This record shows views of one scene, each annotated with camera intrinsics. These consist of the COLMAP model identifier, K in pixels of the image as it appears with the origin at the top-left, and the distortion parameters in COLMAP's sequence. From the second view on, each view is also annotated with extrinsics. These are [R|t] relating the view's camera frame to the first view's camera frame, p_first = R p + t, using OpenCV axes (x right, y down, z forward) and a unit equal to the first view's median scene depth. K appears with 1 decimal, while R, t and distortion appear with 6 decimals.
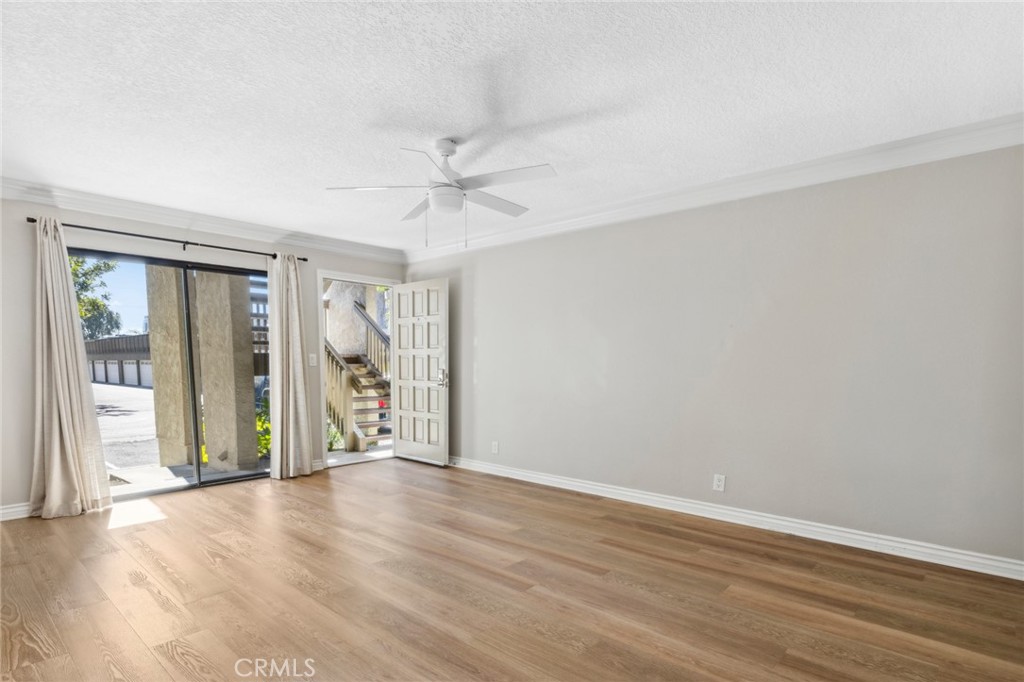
lens RADIAL K [[517.9, 0, 510.7], [0, 517.9, 422.1], [0, 0, 1]] dist [-0.000816, -0.000267]
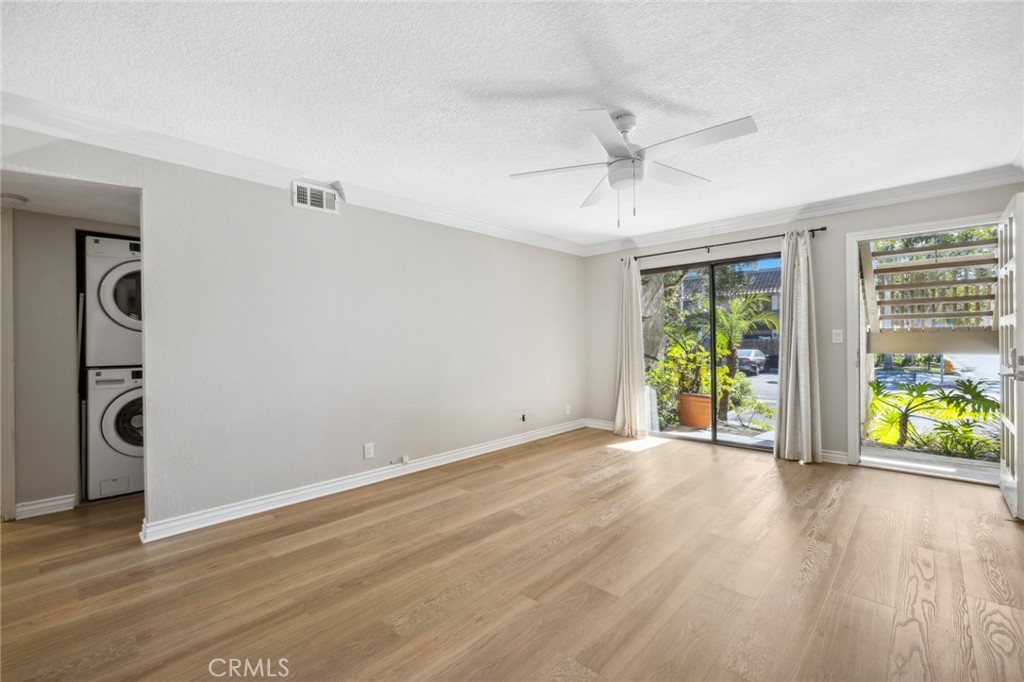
lens RADIAL K [[441.1, 0, 502.3], [0, 441.1, 336.8], [0, 0, 1]] dist [0.002267, 0.000367]
pose [[-0.019343, -0.012931, -0.999729, 0.621867], [-0.105234, 0.994389, -0.010826, -0.082733], [0.994259, 0.104996, -0.020595, 0.726142]]
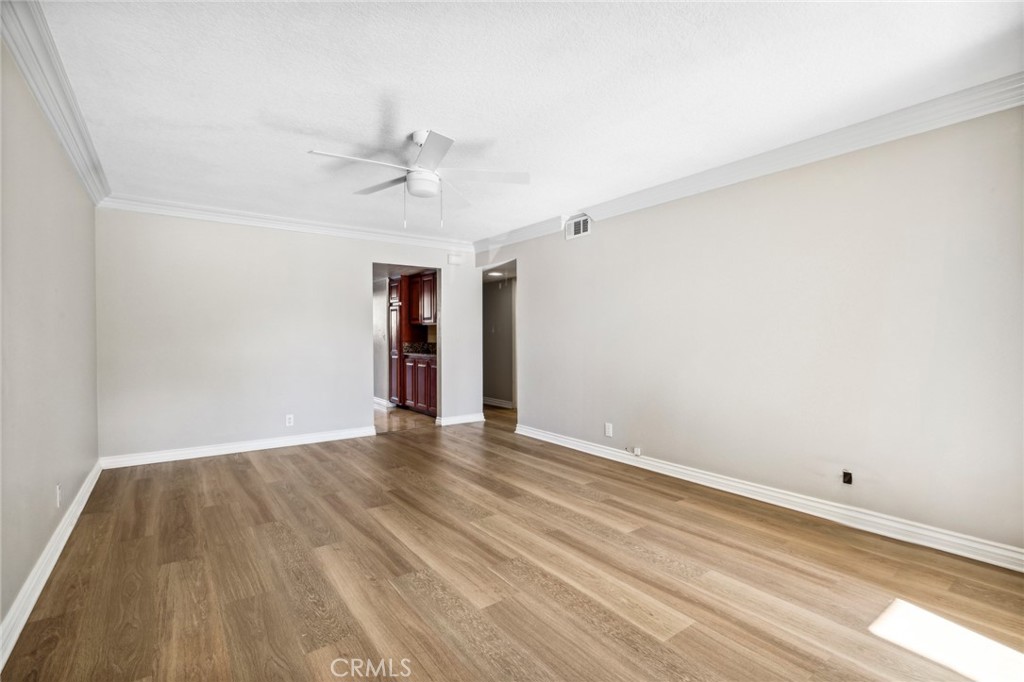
lens RADIAL K [[476.1, 0, 512.0], [0, 476.1, 341.0], [0, 0, 1]] dist [-0.000871, -0.000046]
pose [[-0.980375, 0.000625, 0.197142, -0.448054], [0.025752, 0.991833, 0.124920, -0.206320], [-0.195454, 0.127545, -0.972384, 1.732846]]
